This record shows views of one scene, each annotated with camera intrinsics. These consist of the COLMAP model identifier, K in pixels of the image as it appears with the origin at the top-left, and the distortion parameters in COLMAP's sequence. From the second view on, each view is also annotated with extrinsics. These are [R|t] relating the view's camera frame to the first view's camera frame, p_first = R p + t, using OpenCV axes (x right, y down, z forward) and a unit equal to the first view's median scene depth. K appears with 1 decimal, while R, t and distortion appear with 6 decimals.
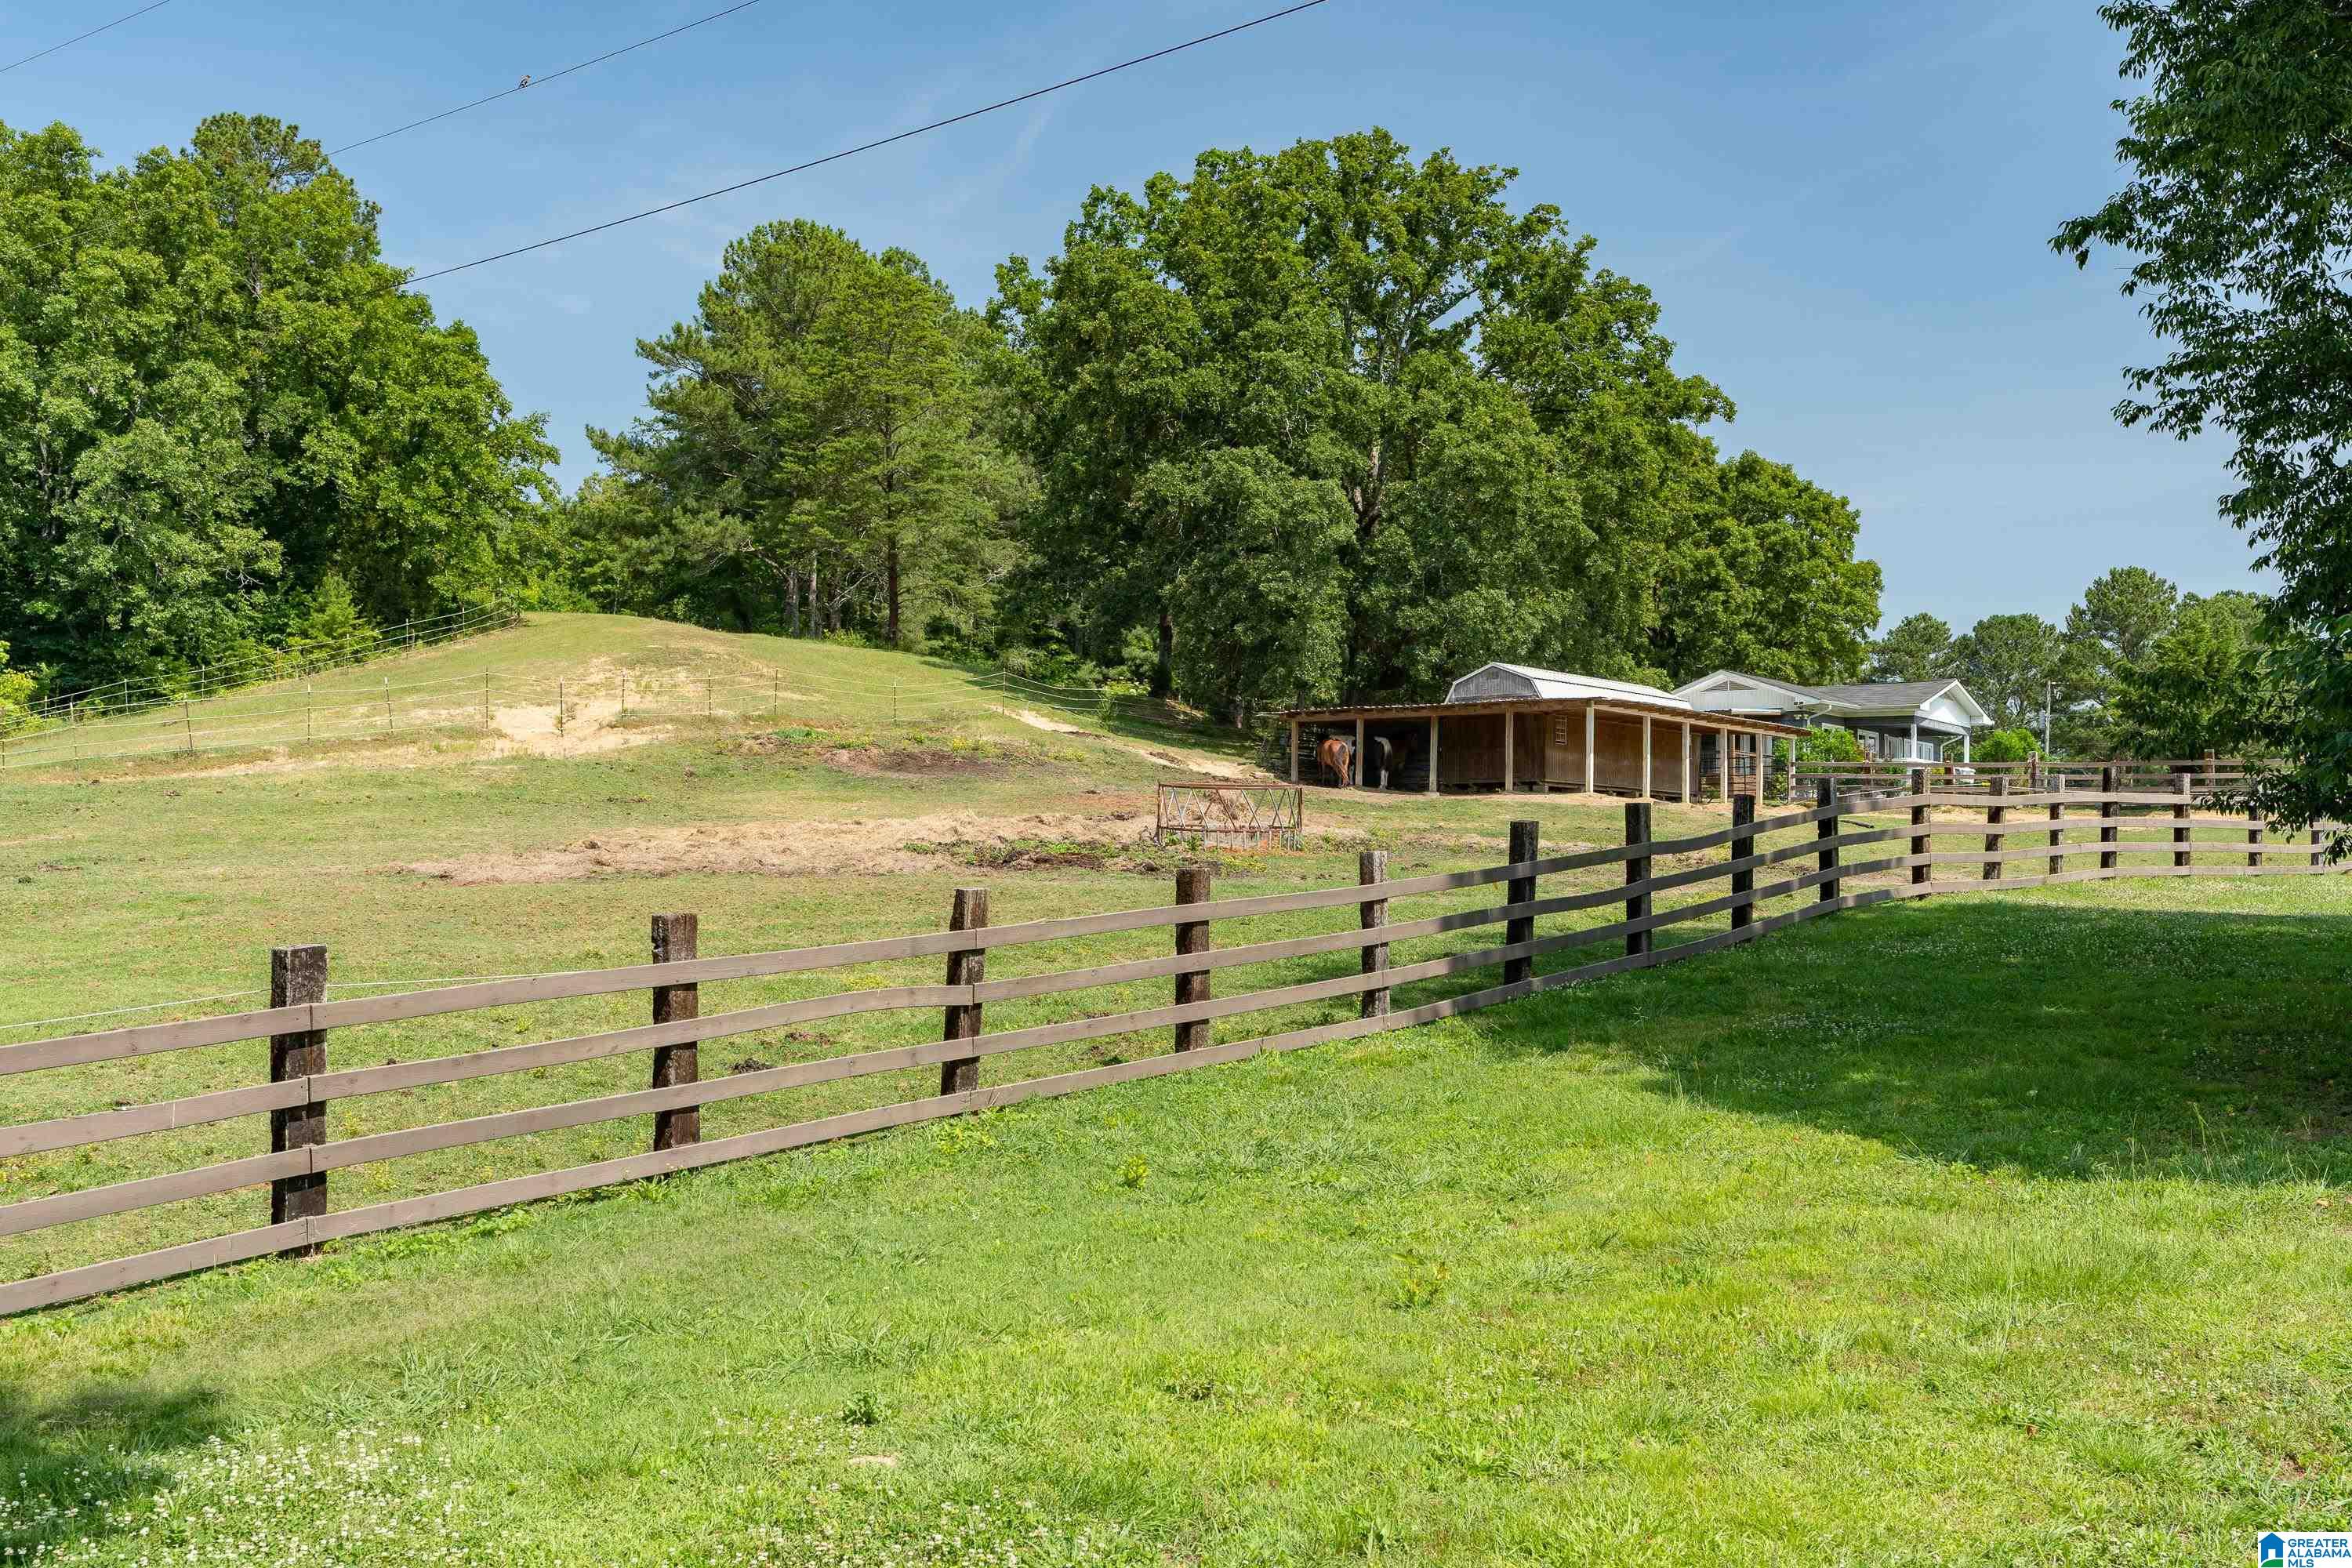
lens RADIAL K [[2384.8, 0, 1176.0], [0, 2384.8, 784.0], [0, 0, 1]] dist [0.003454, 0.002043]
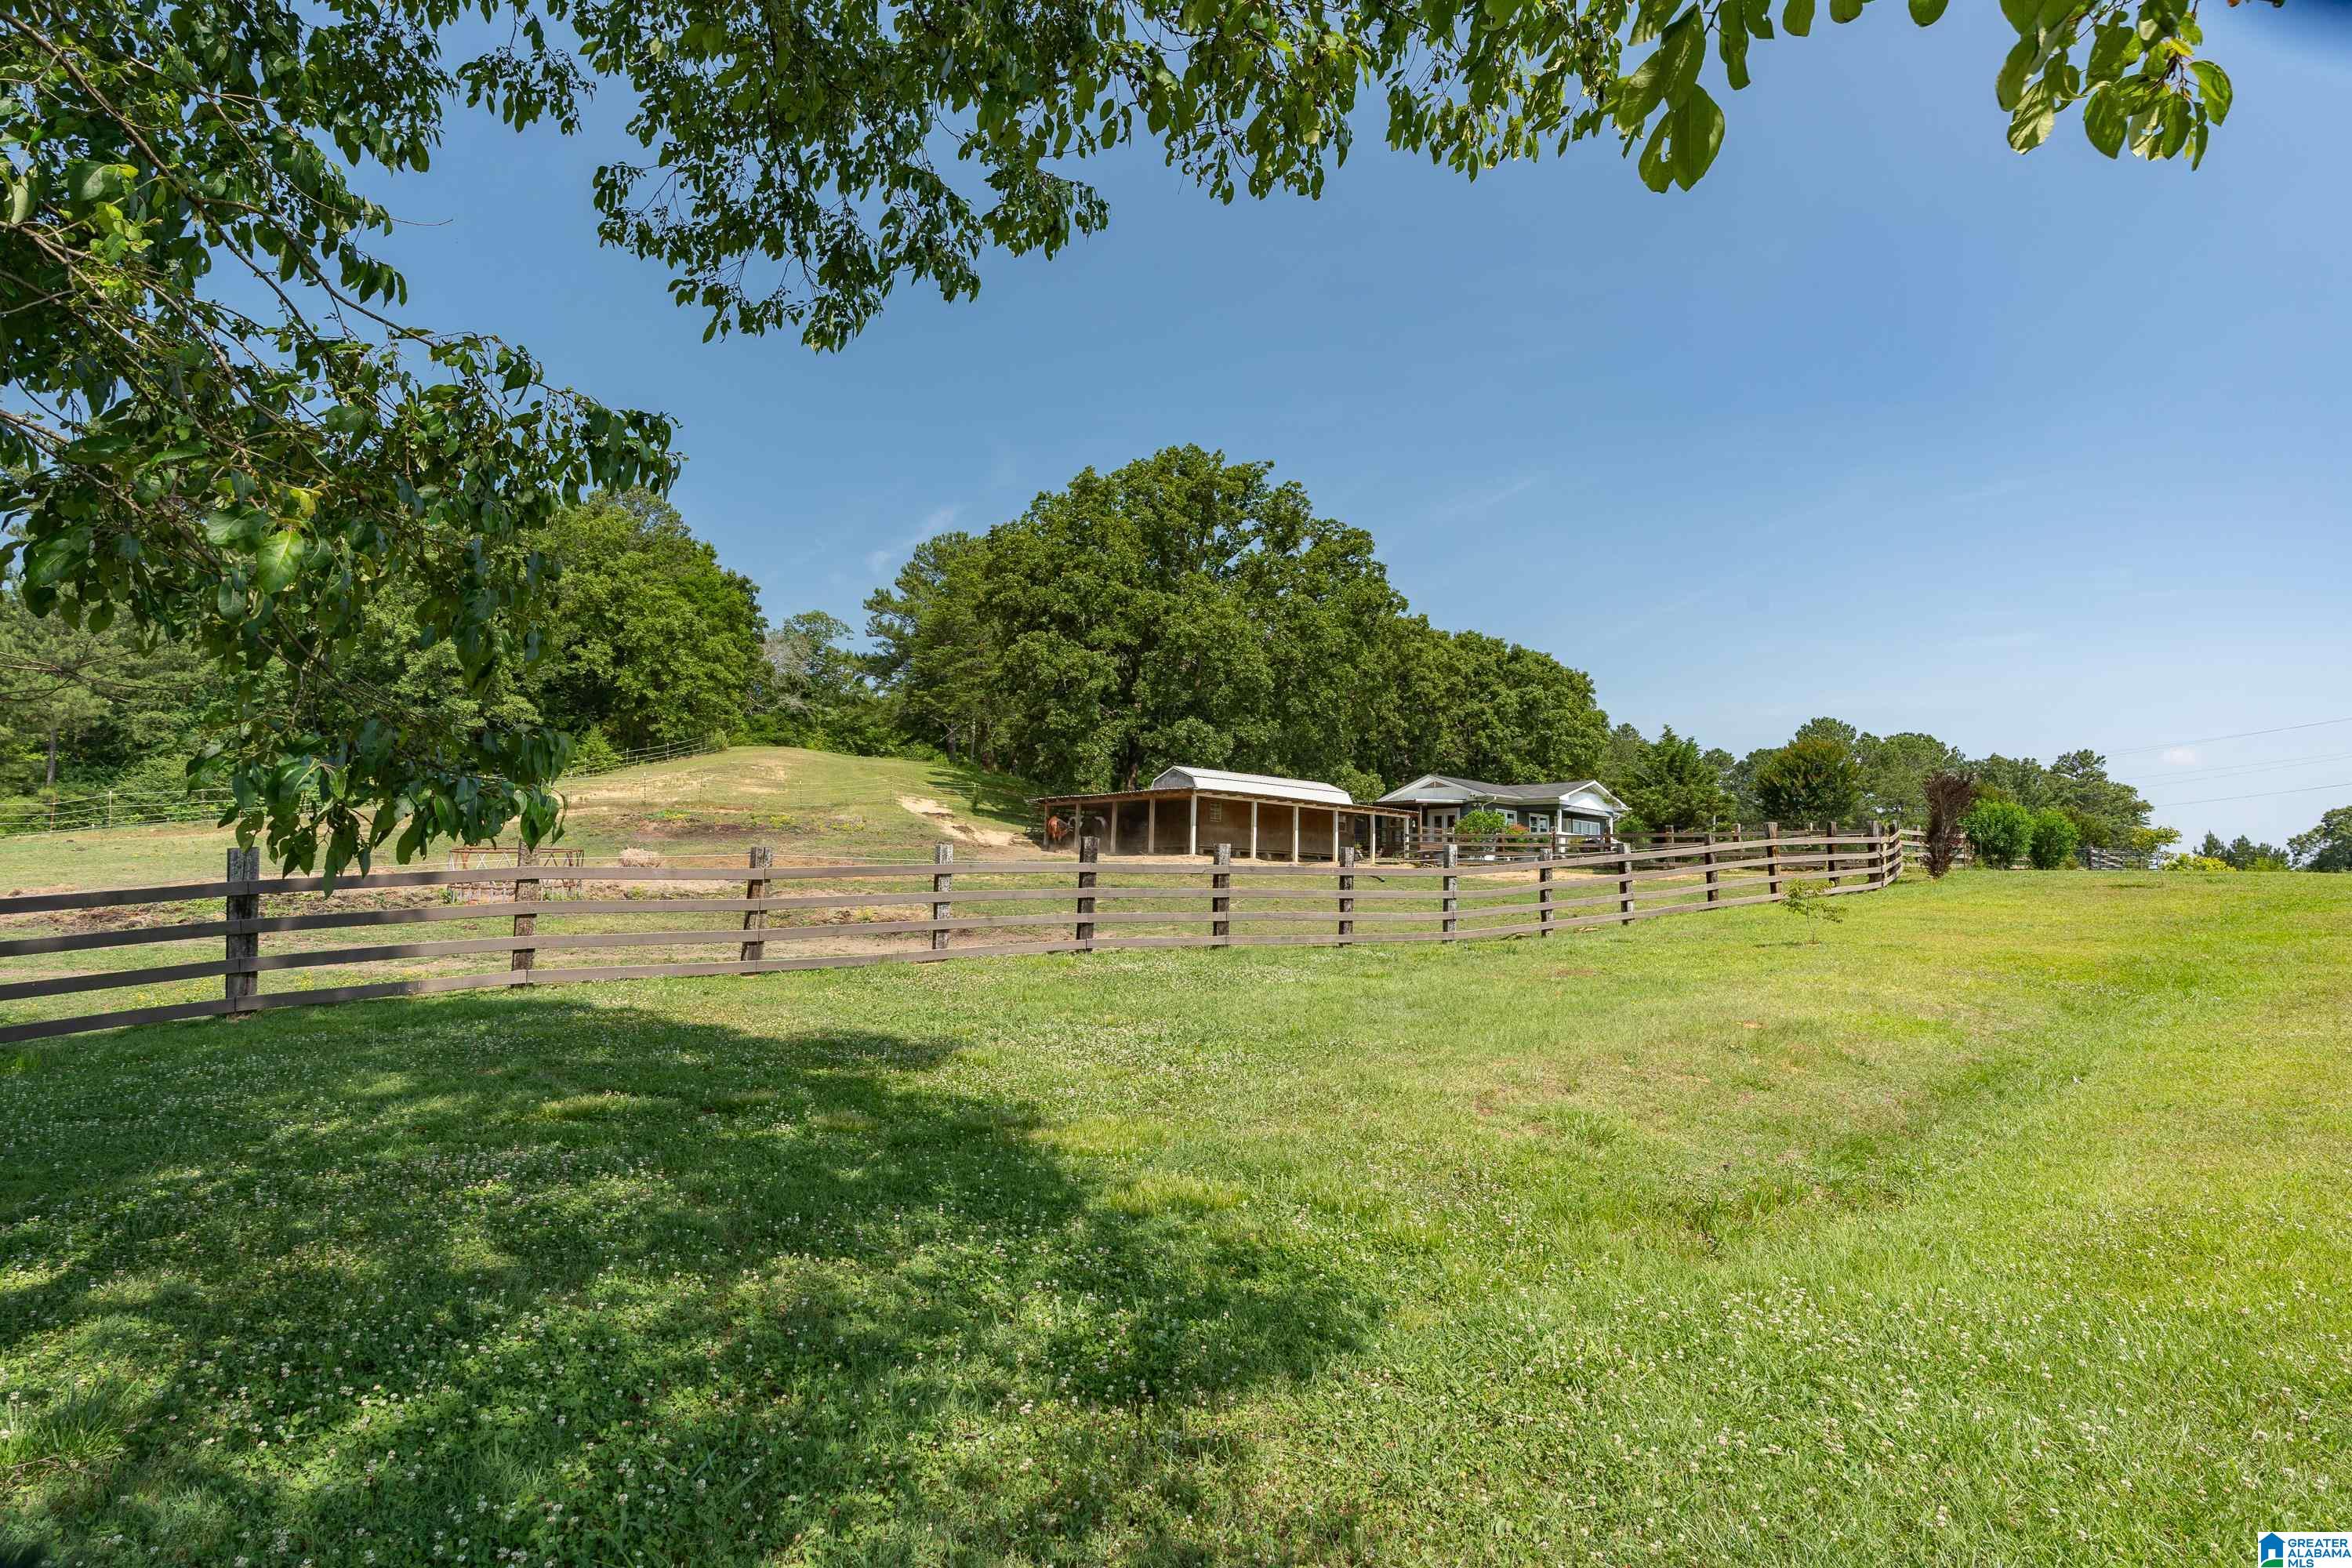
lens RADIAL K [[1126.3, 0, 1176.0], [0, 1126.3, 784.0], [0, 0, 1]] dist [-0.004924, 0.000048]
pose [[0.973401, -0.003018, -0.229087, 0.269173], [-0.009031, 0.998631, -0.051526, -0.002636], [0.228928, 0.052224, 0.972041, 0.282250]]
